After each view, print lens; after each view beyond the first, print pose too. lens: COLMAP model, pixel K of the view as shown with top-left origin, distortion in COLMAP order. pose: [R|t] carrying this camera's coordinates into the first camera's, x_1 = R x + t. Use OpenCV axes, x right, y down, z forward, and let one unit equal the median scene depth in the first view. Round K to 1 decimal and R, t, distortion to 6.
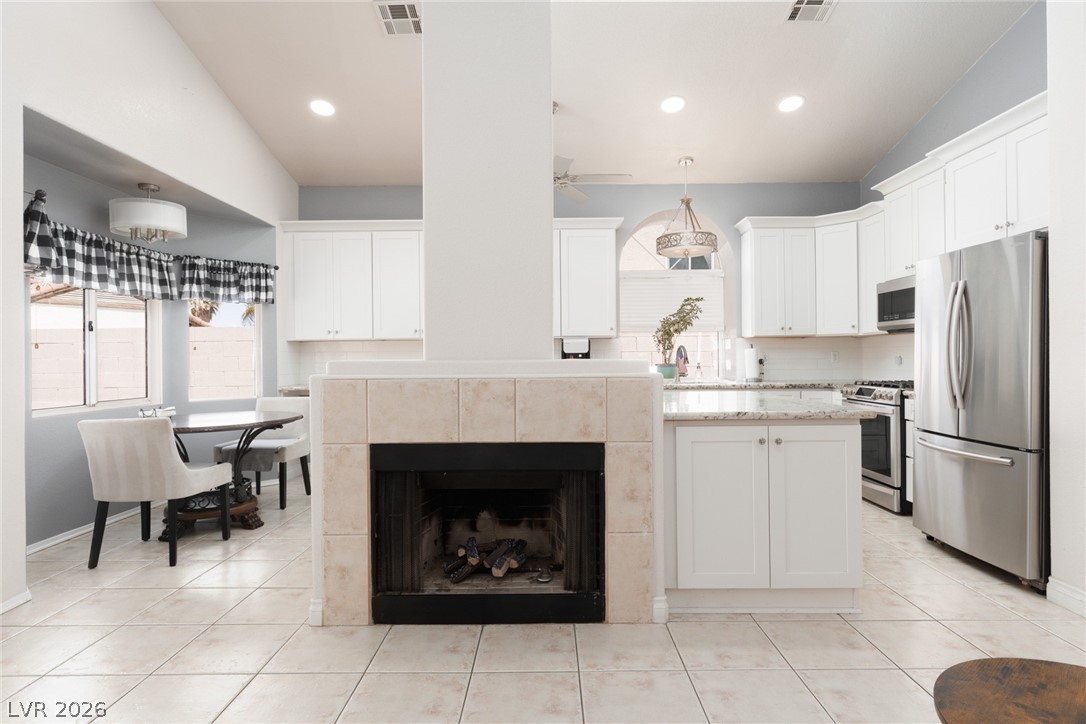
lens RADIAL K [[578.5, 0, 541.2], [0, 578.5, 360.8], [0, 0, 1]] dist [0.001019, -0.002209]
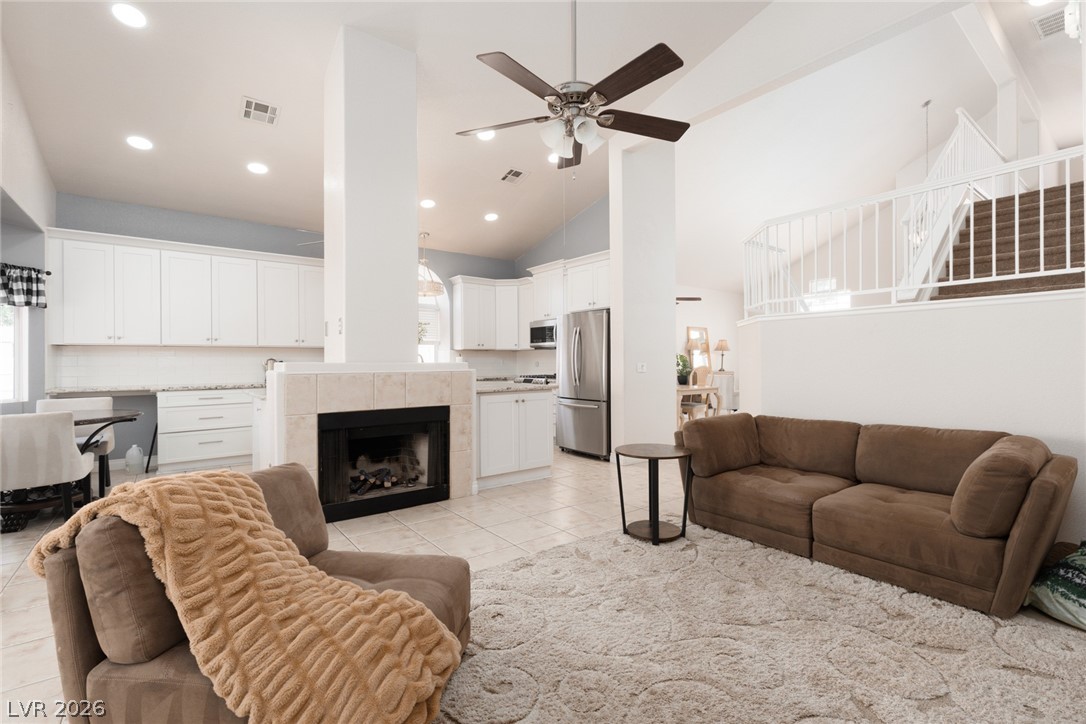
lens RADIAL K [[489.6, 0, 544.0], [0, 489.6, 362.7], [0, 0, 1]] dist [0.004025, -0.000178]
pose [[0.789071, 0.002838, 0.614295, -0.431912], [0.001634, 0.999976, -0.006718, 0.007077], [-0.614300, 0.006305, 0.789048, -0.321182]]
